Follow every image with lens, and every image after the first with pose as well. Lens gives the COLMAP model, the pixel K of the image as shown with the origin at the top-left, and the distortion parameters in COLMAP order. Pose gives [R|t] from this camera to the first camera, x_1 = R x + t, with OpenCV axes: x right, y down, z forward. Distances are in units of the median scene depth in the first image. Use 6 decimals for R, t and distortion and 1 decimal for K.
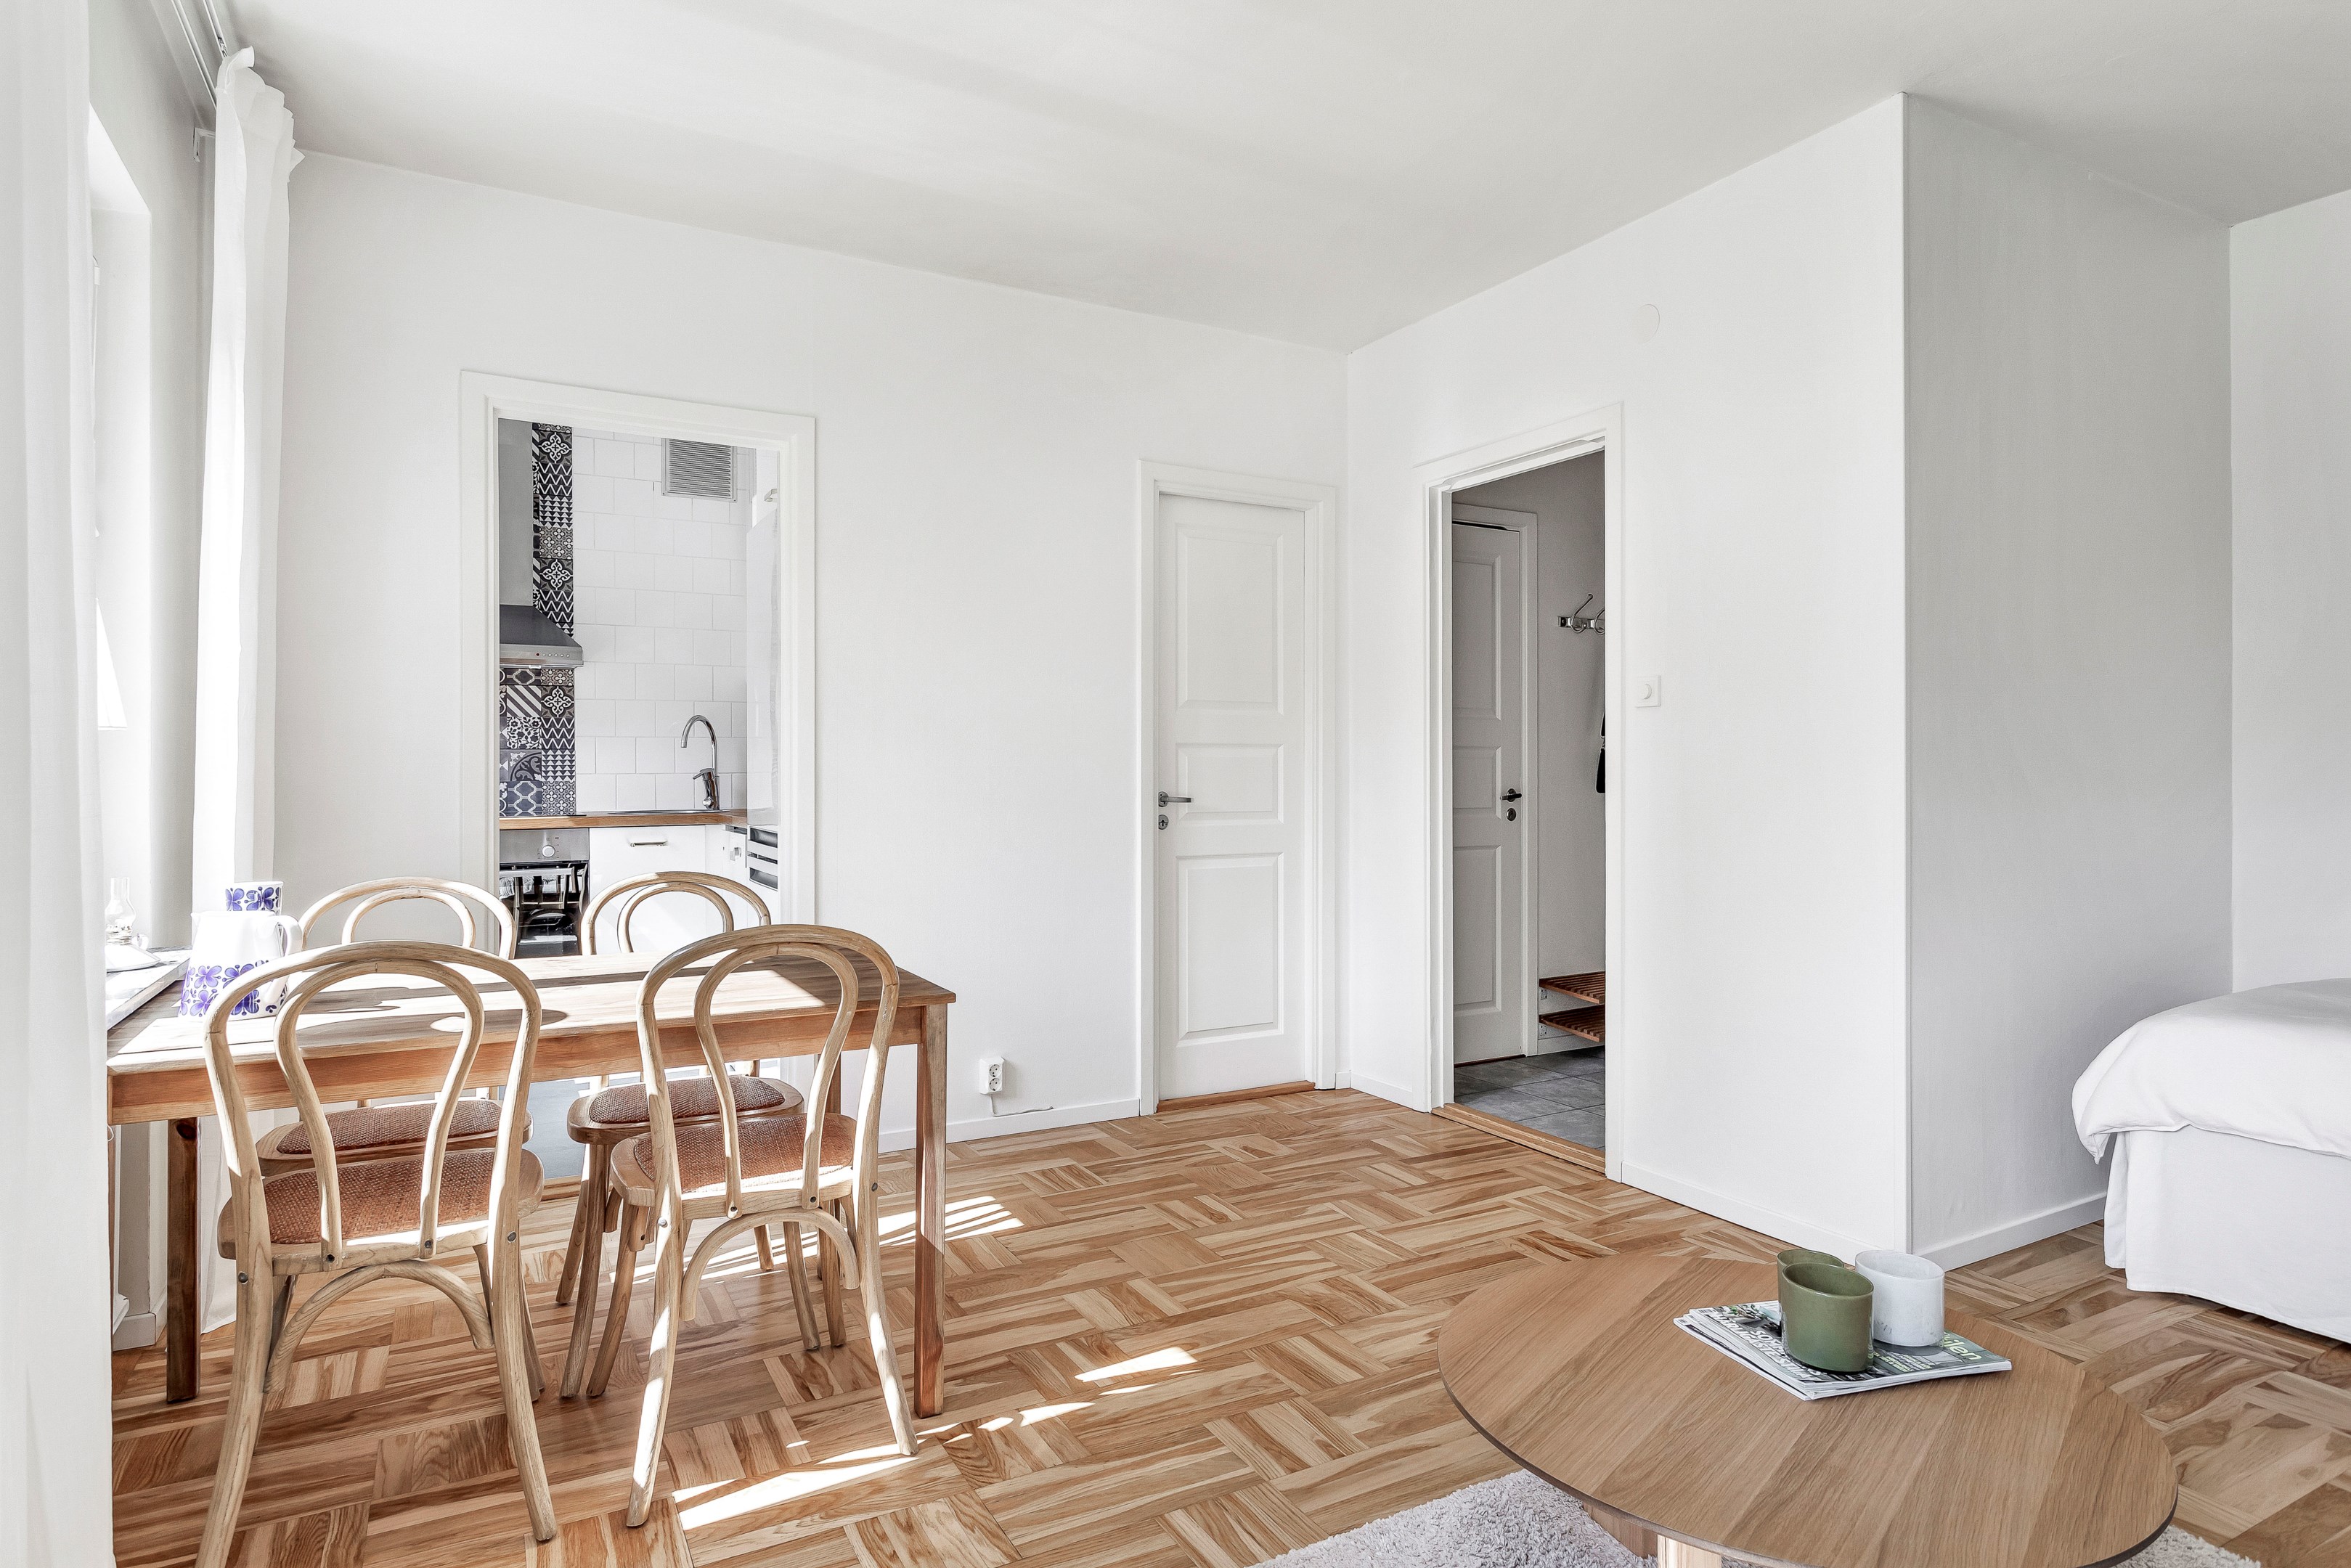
lens RADIAL K [[1269.7, 0, 1171.4], [0, 1269.7, 773.5], [0, 0, 1]] dist [-0.000163, 0.000903]
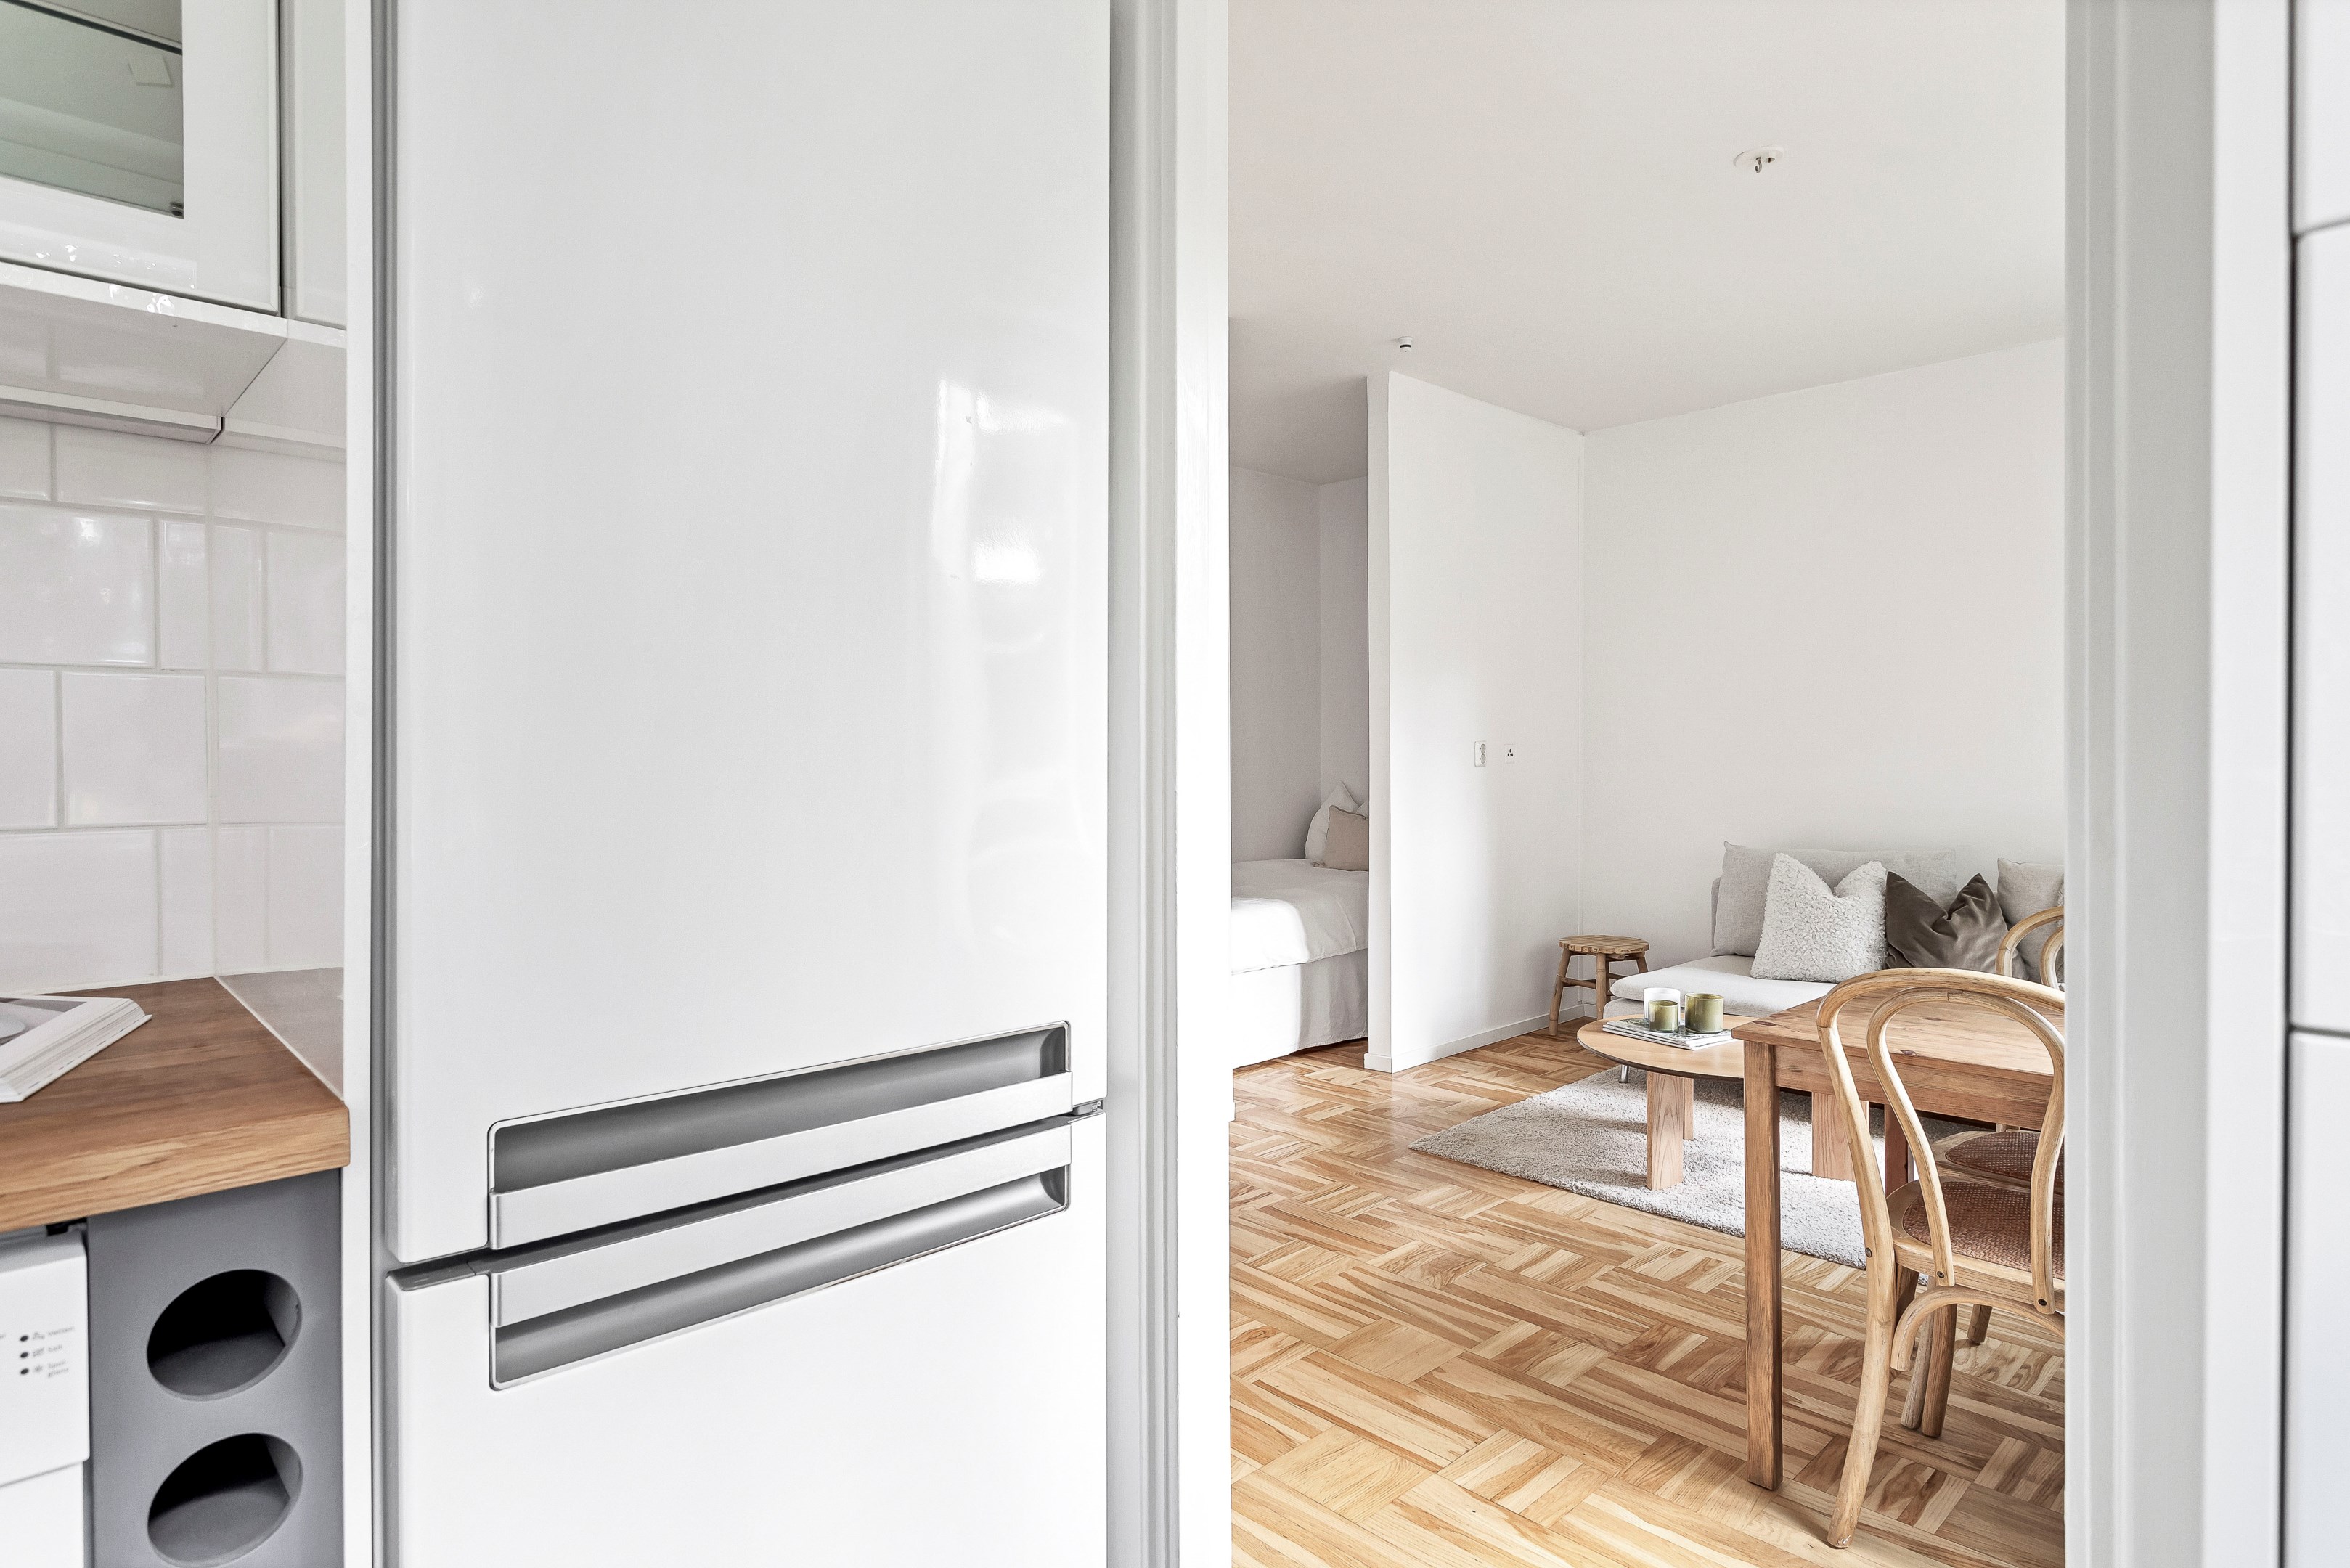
lens RADIAL K [[1269.2, 0, 1170.9], [0, 1269.2, 773.5], [0, 0, 1]] dist [-0.000163, 0.000903]
pose [[-0.255302, -0.006867, 0.966837, -0.978775], [0.004818, 0.999953, 0.008374, -0.020429], [-0.966849, 0.006797, -0.255257, 1.689143]]
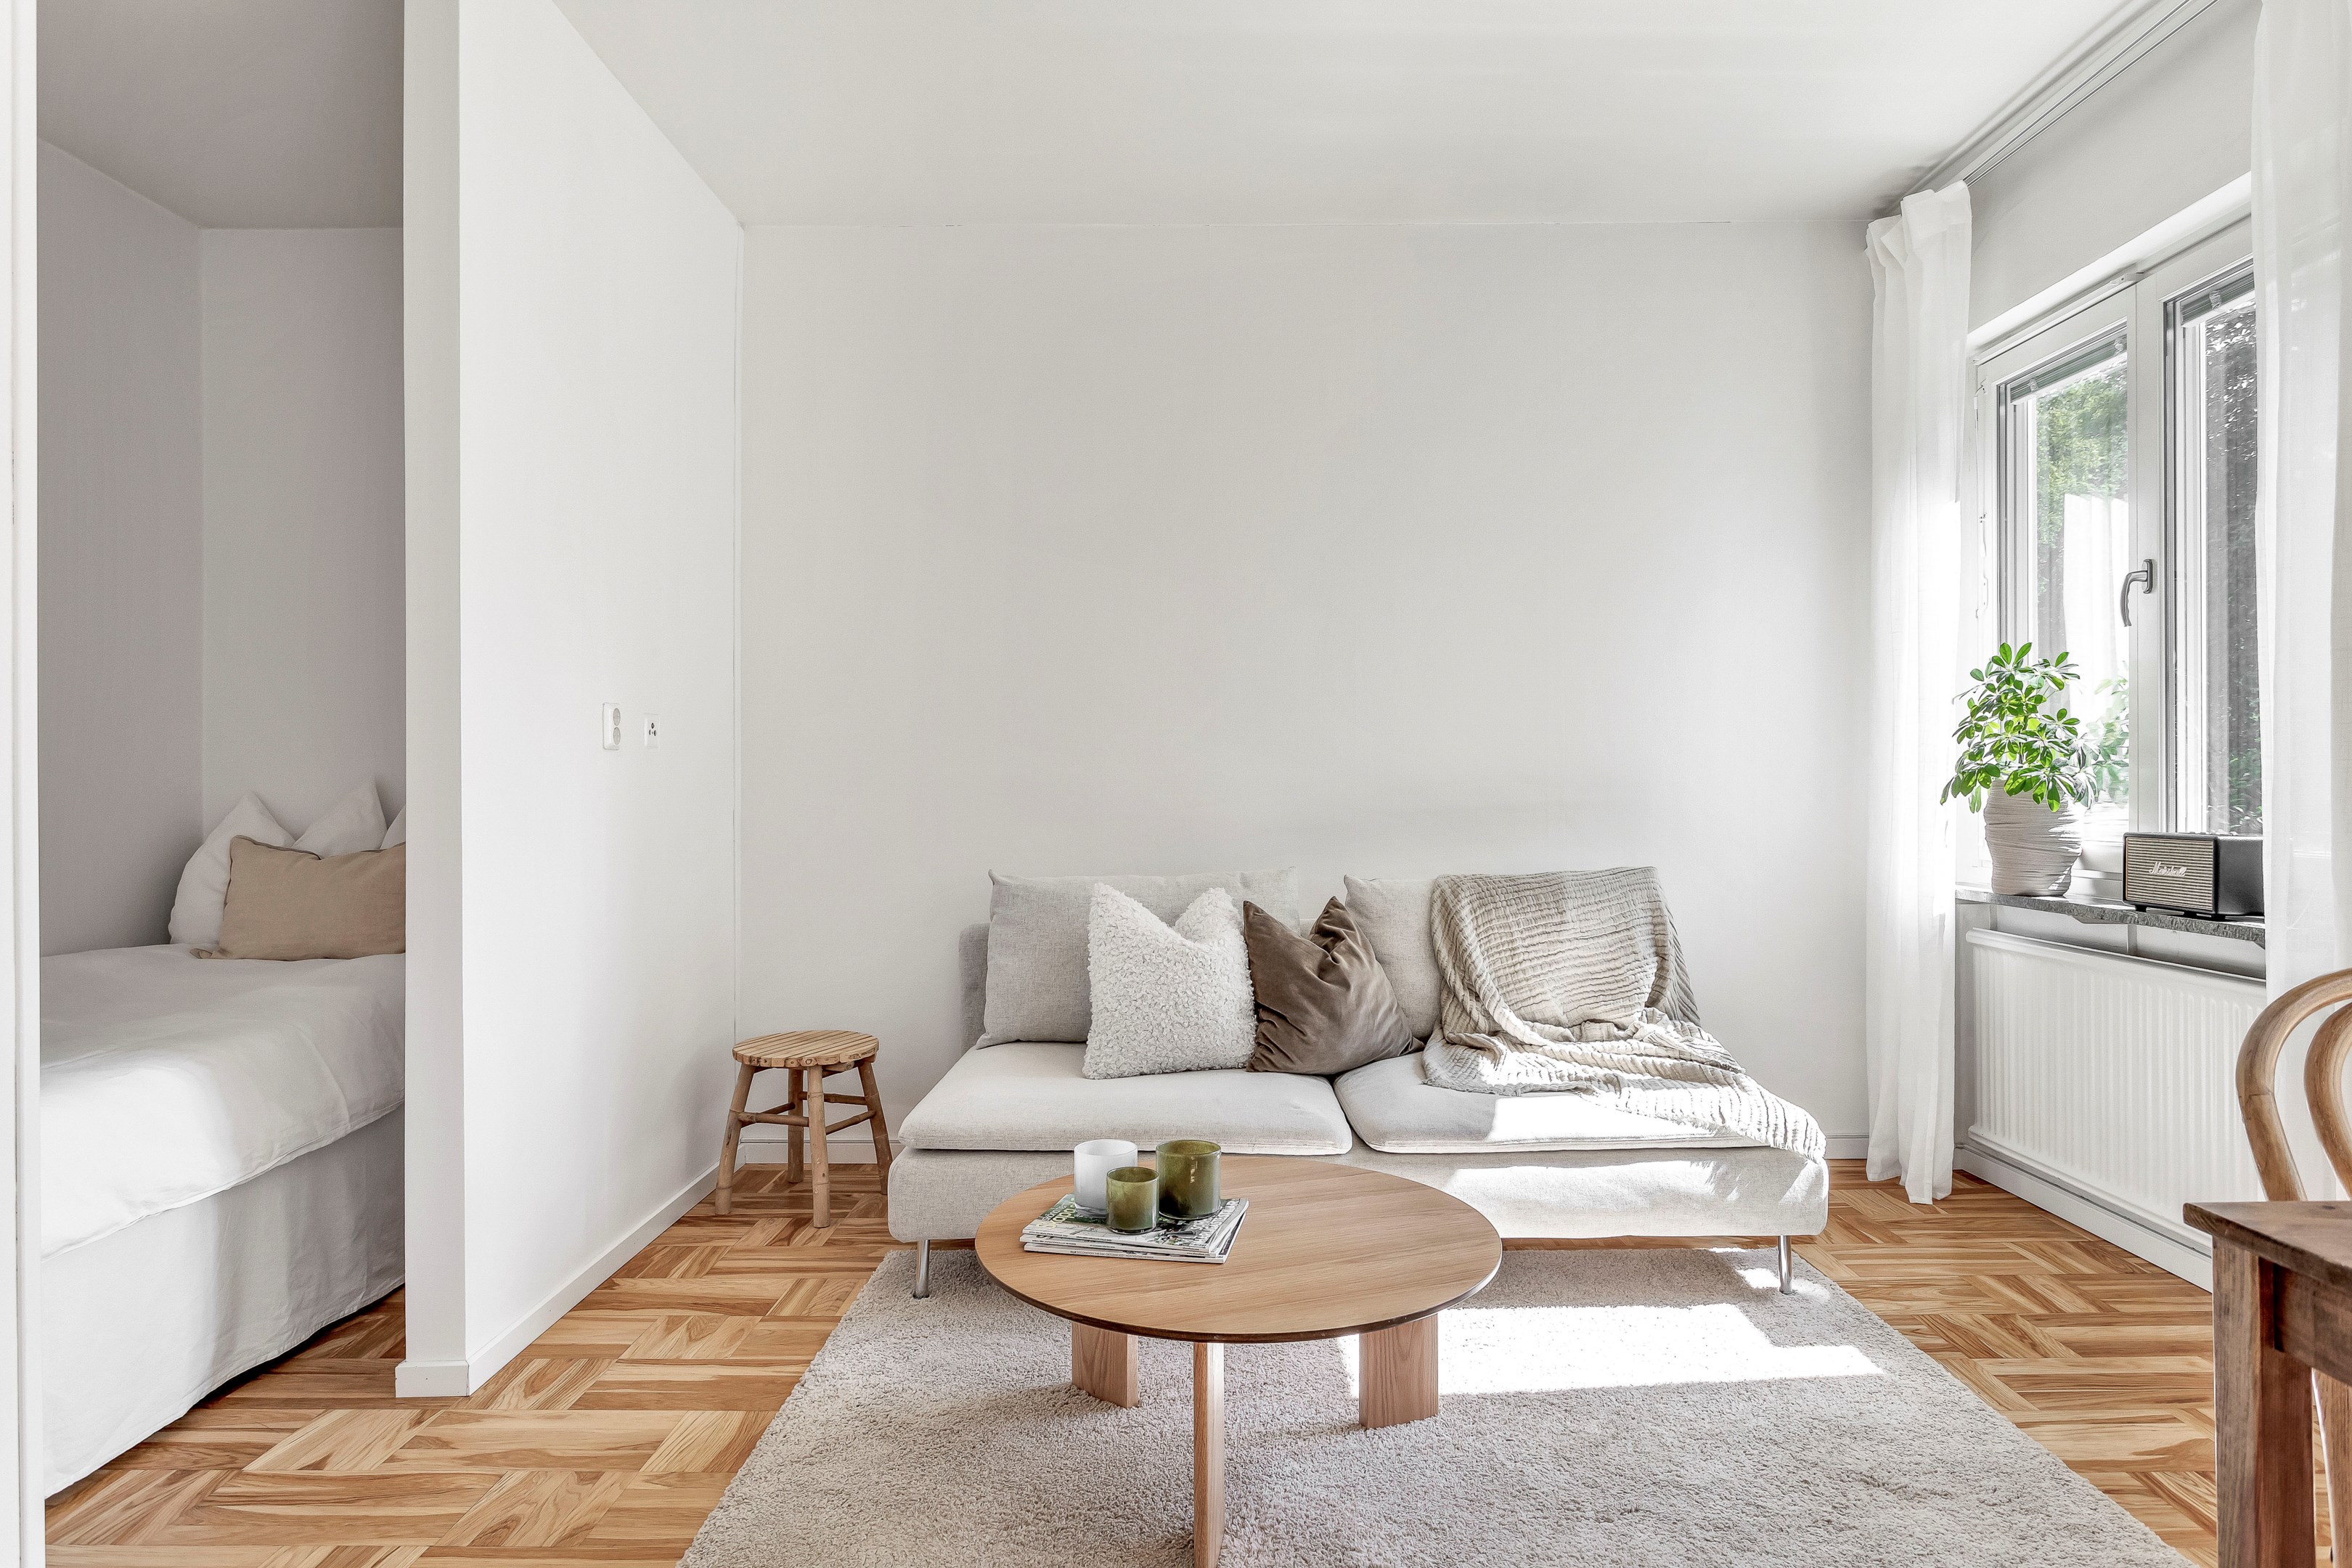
lens RADIAL K [[1338.2, 0, 1177.8], [0, 1338.2, 796.0], [0, 0, 1]] dist [-0.002040, 0.000075]
pose [[-0.871117, 0.006090, 0.491037, -0.084011], [0.006322, 0.999979, -0.001186, 0.035417], [-0.491034, 0.002072, -0.871138, 1.444559]]
